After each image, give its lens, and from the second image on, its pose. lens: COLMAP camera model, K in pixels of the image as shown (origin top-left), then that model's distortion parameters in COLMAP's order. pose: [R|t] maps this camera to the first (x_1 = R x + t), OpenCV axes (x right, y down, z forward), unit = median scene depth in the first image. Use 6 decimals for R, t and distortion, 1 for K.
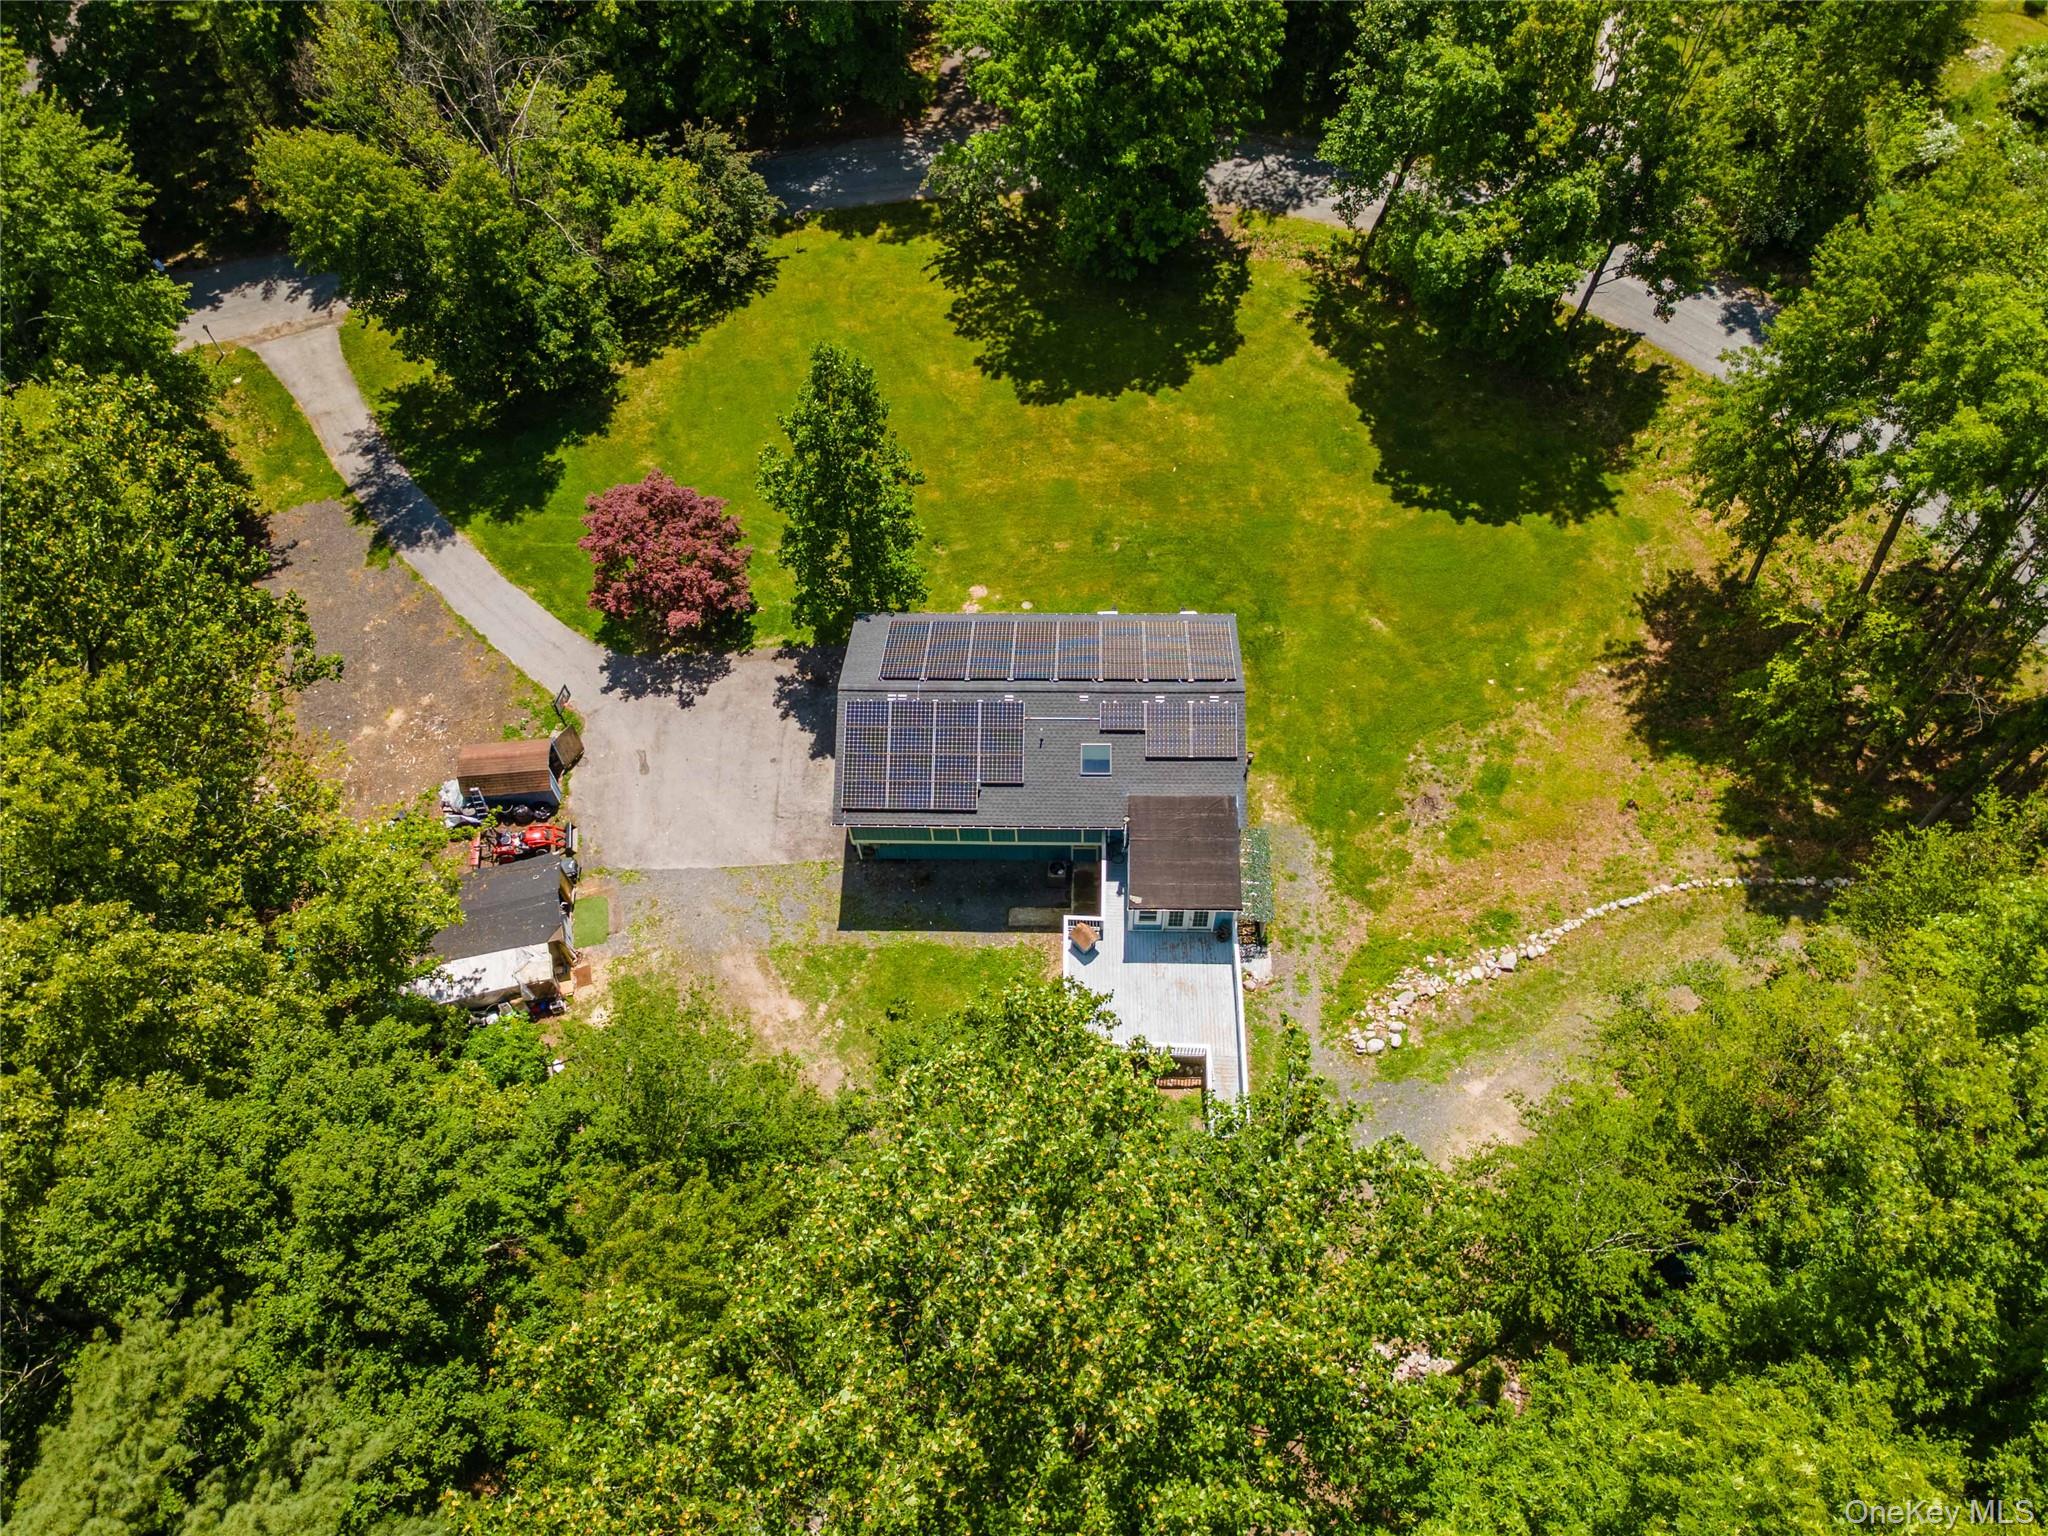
lens RADIAL K [[1494.7, 0, 1009.4], [0, 1494.7, 762.3], [0, 0, 1]] dist [0.036618, 0.011389]
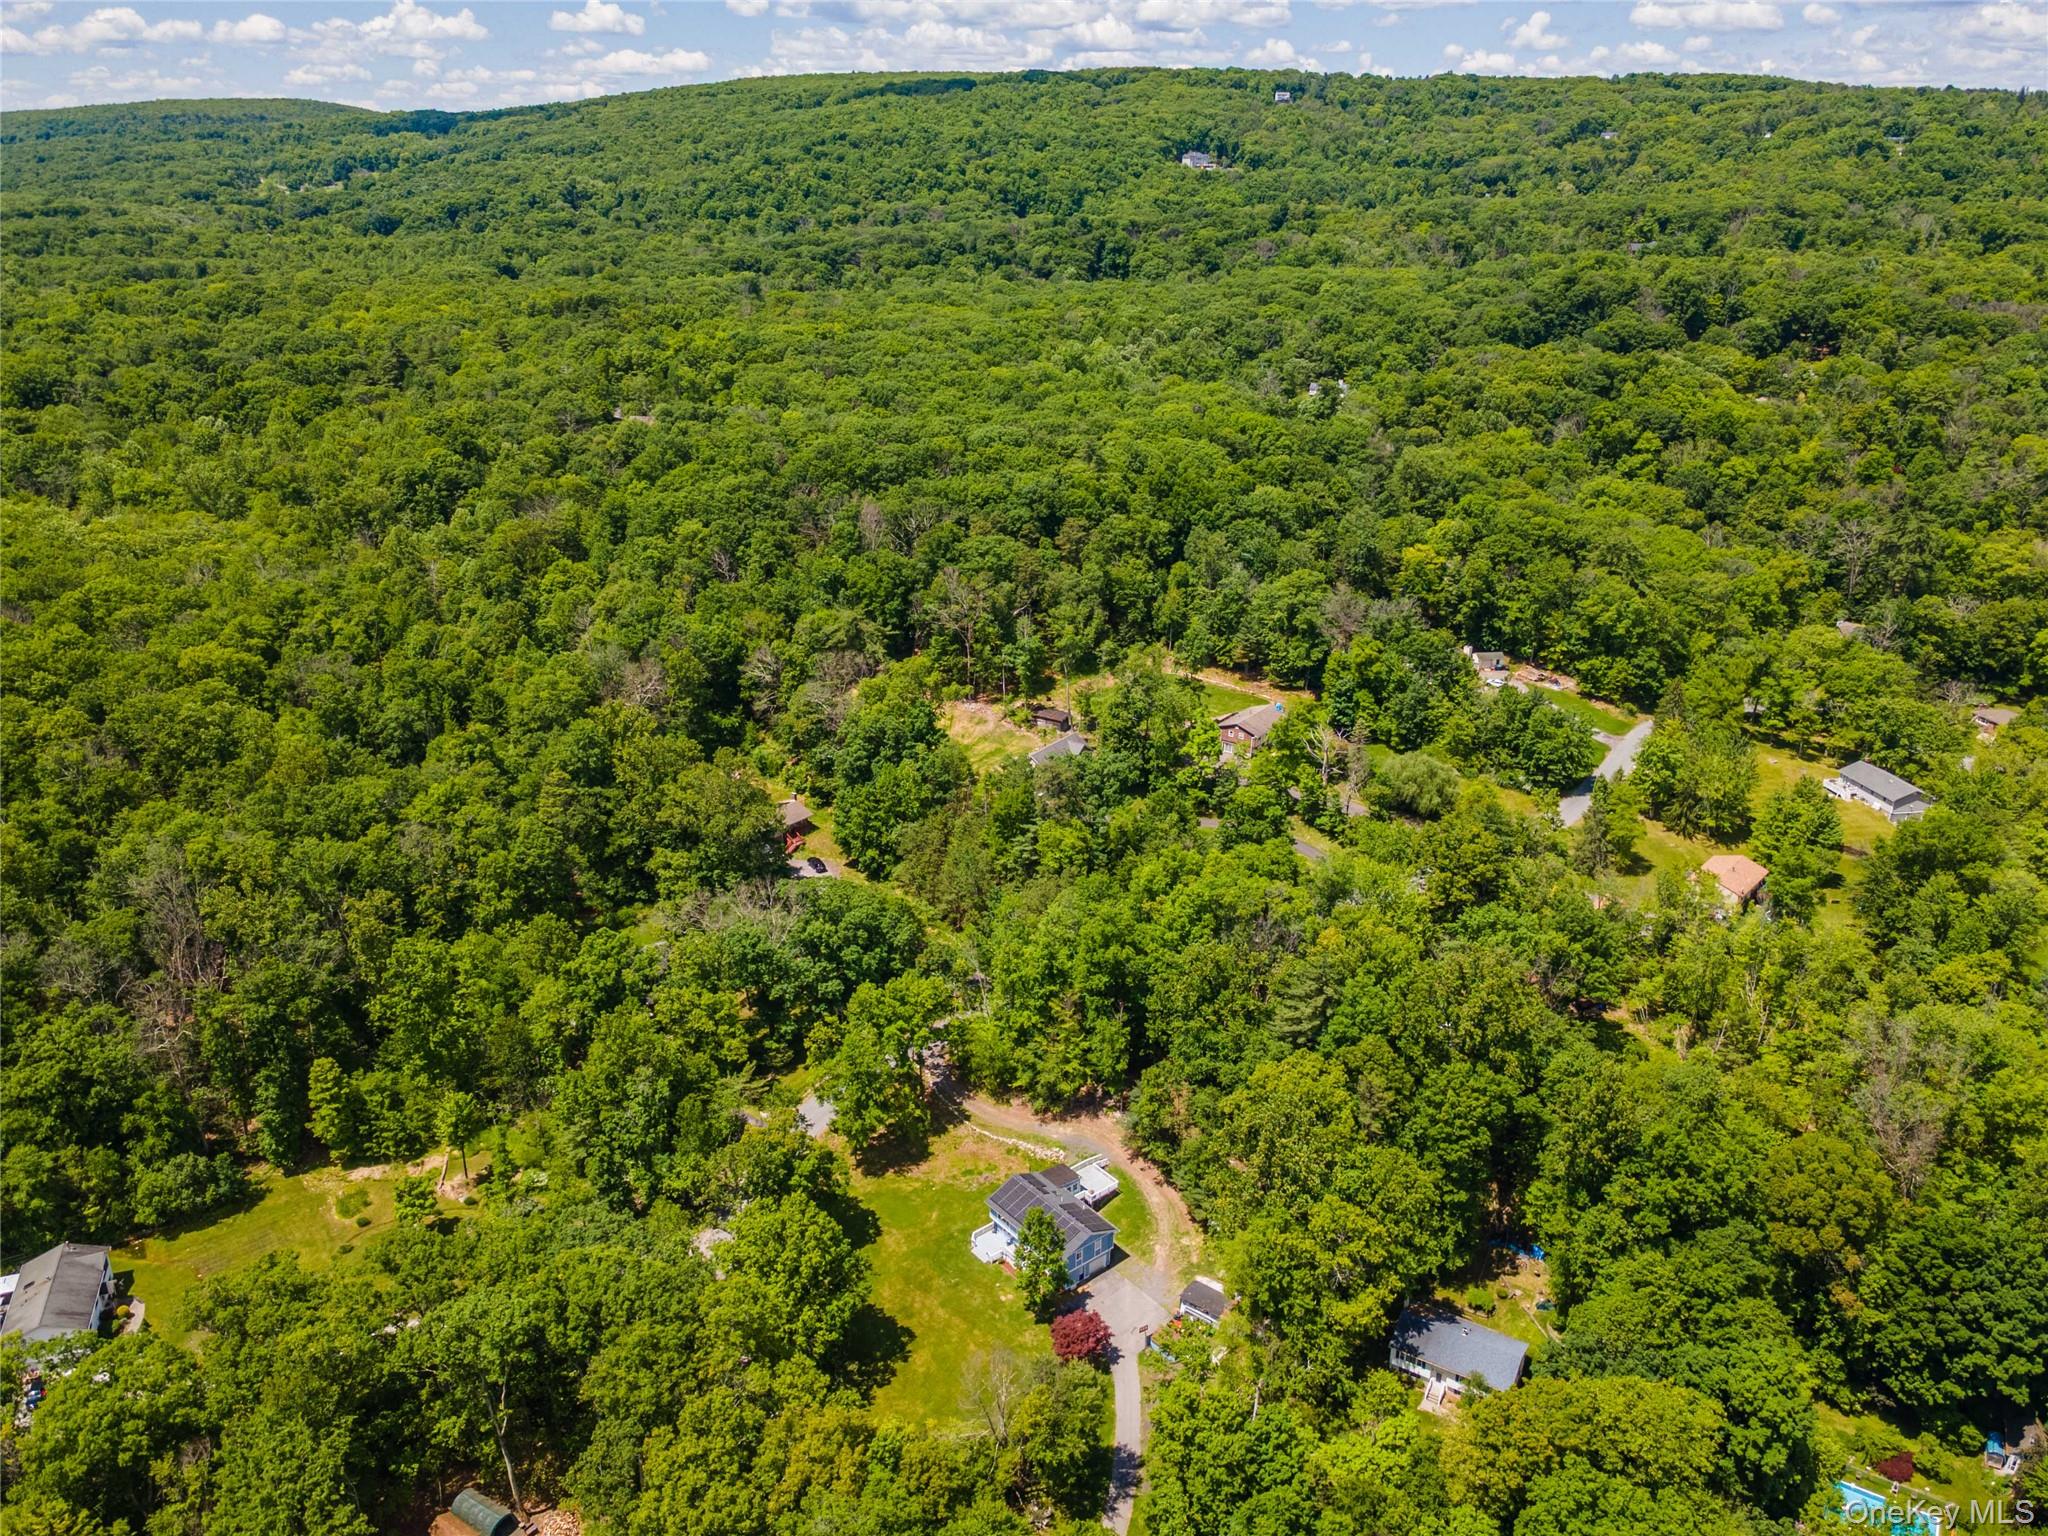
lens RADIAL K [[1494.7, 0, 1017.2], [0, 1494.7, 785.1], [0, 0, 1]] dist [0.036618, 0.011389]
pose [[-0.652894, -0.259924, 0.711456, -1.719970], [0.650547, 0.288675, 0.702463, -2.260406], [-0.387966, 0.921470, -0.019382, 0.174231]]
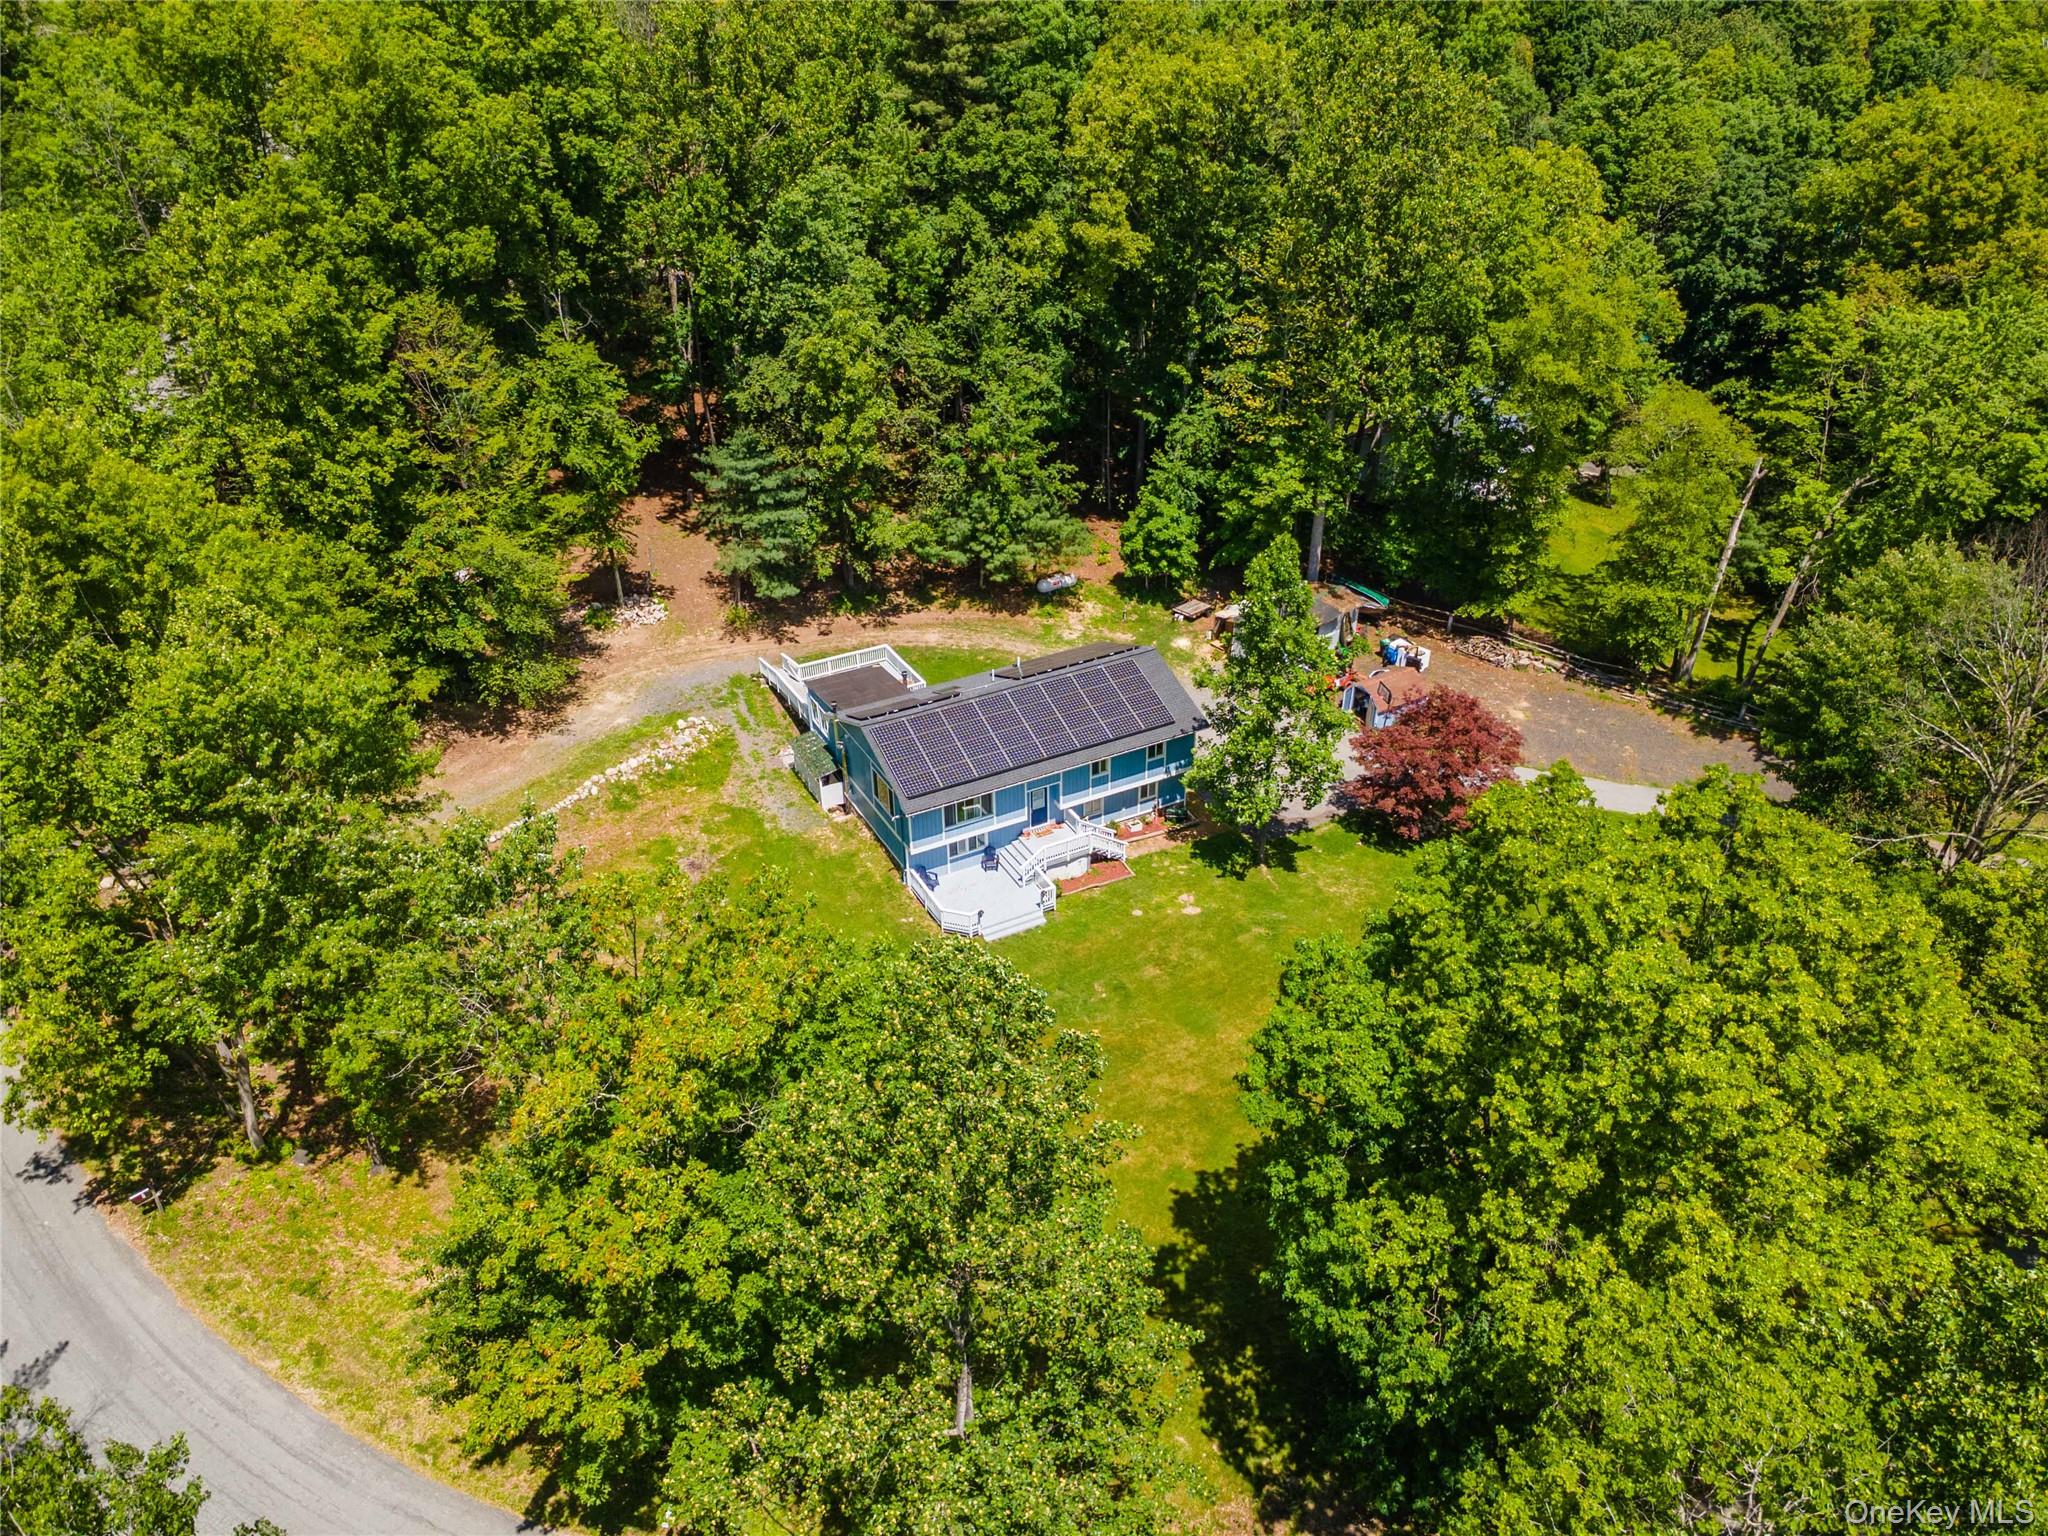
lens RADIAL K [[1494.7, 0, 1026.6], [0, 1494.7, 754.0], [0, 0, 1]] dist [0.036618, 0.011389]
pose [[-0.872696, 0.296221, -0.388143, 0.407623], [-0.384472, 0.073112, 0.920237, -0.956888], [0.300972, 0.952317, 0.050084, 0.807240]]
